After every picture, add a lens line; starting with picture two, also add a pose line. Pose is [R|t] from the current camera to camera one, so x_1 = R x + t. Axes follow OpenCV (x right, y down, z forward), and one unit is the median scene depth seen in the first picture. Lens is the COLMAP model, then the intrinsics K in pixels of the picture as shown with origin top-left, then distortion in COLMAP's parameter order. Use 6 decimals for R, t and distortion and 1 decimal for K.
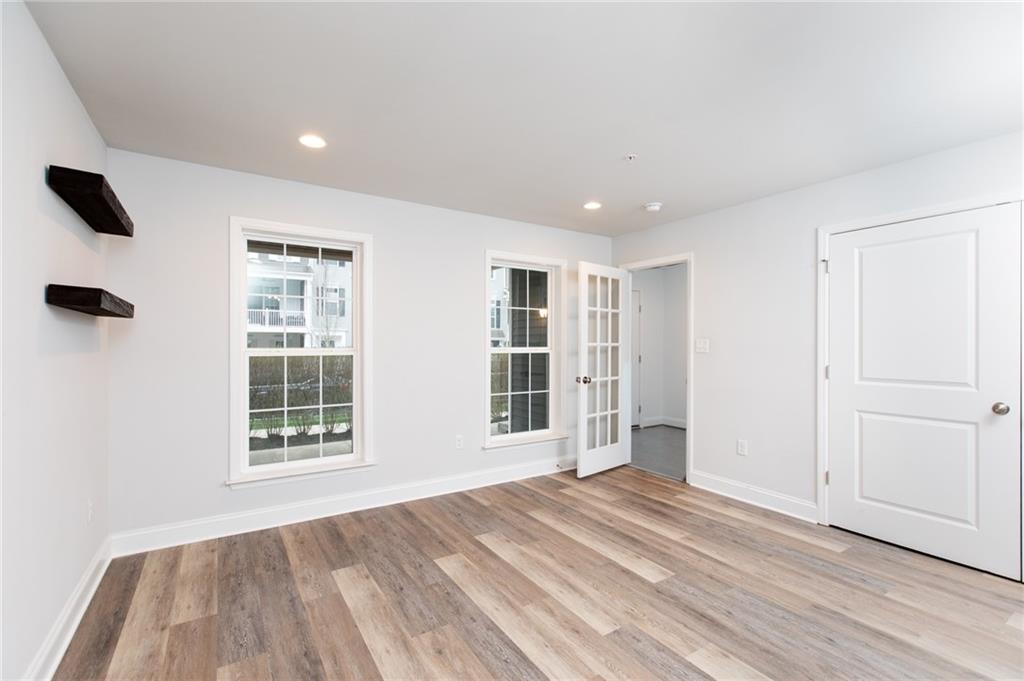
lens RADIAL K [[458.3, 0, 510.7], [0, 458.3, 338.7], [0, 0, 1]] dist [-0.000822, -0.000694]
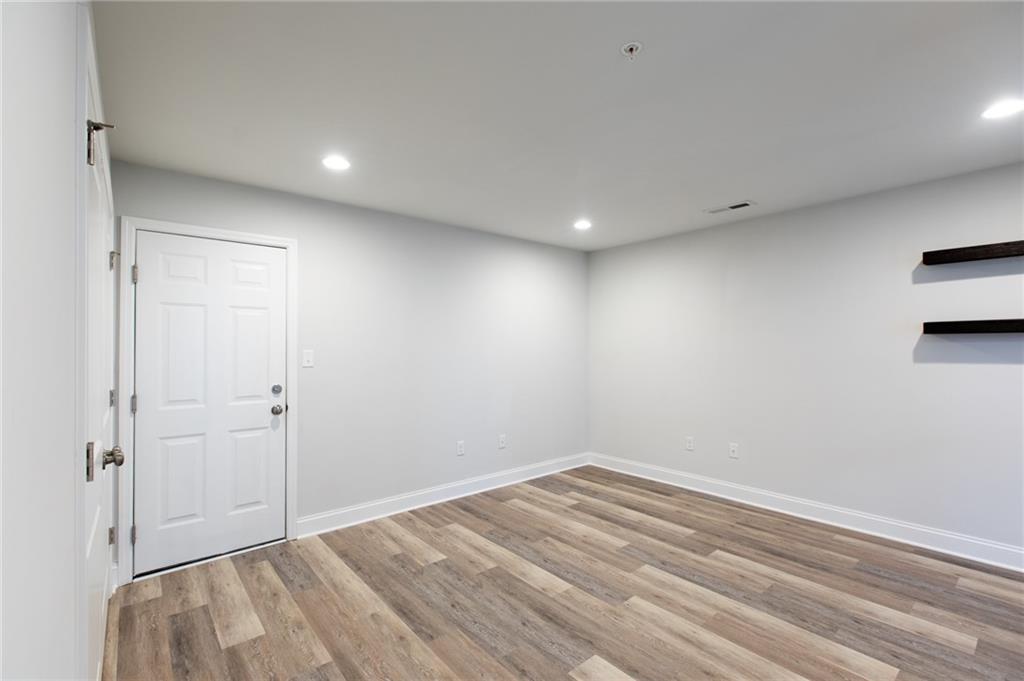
lens RADIAL K [[458.3, 0, 513.8], [0, 458.3, 345.0], [0, 0, 1]] dist [-0.000822, -0.000694]
pose [[-0.991109, 0.002589, -0.133028, 0.597105], [0.004512, 0.999890, -0.014158, -0.008999], [0.132976, -0.014633, -0.991011, 1.900060]]
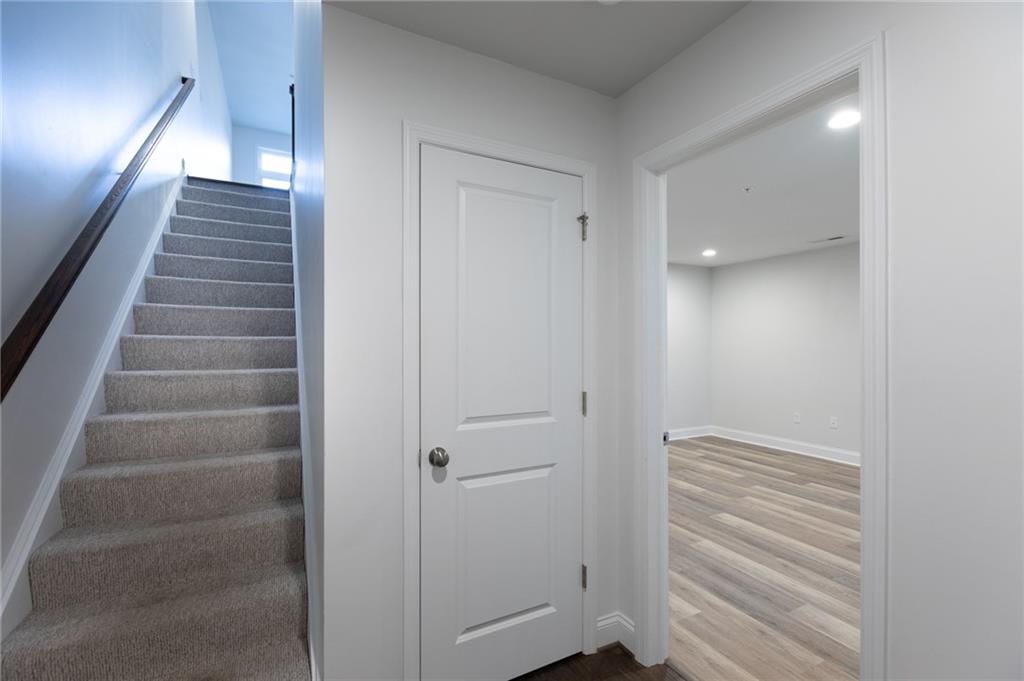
lens RADIAL K [[458.3, 0, 511.1], [0, 458.3, 345.8], [0, 0, 1]] dist [-0.000822, -0.000694]
pose [[-0.995414, -0.000357, 0.095662, 0.902727], [-0.000758, 0.999991, -0.004155, 0.003728], [-0.095660, -0.004209, -0.995405, 2.675995]]
